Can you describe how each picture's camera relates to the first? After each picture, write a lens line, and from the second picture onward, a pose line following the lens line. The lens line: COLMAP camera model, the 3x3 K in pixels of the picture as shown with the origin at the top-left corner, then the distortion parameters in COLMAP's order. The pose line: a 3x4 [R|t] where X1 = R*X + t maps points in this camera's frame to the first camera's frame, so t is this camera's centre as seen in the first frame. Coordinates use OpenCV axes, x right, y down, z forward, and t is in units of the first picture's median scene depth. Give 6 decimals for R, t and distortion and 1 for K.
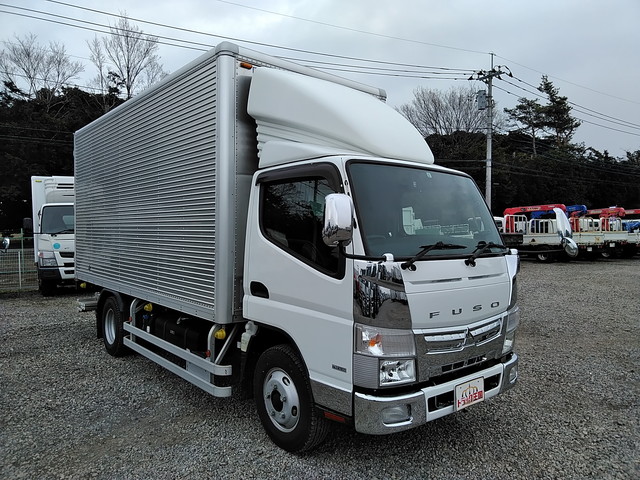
lens RADIAL K [[494.6, 0, 321.1], [0, 494.6, 238.8], [0, 0, 1]] dist [0.005382, -0.000289]
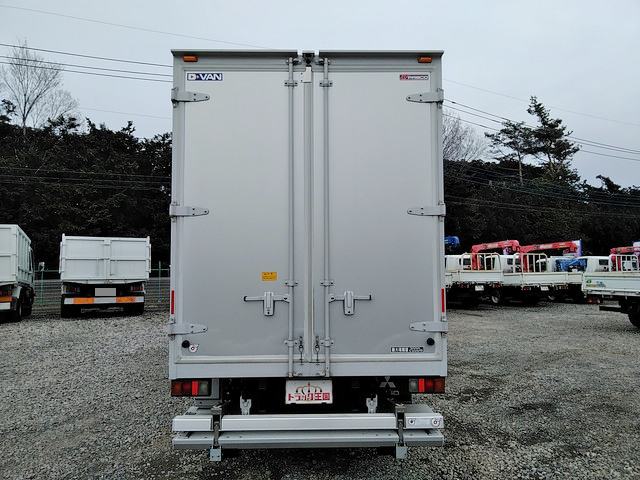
lens RADIAL K [[494.6, 0, 319.0], [0, 494.6, 240.7], [0, 0, 1]] dist [0.005382, -0.000289]
pose [[0.992202, 0.001066, -0.124634, 0.177890], [-0.009794, 0.997538, -0.069441, -0.002236], [0.124253, 0.070120, 0.989770, 0.081594]]
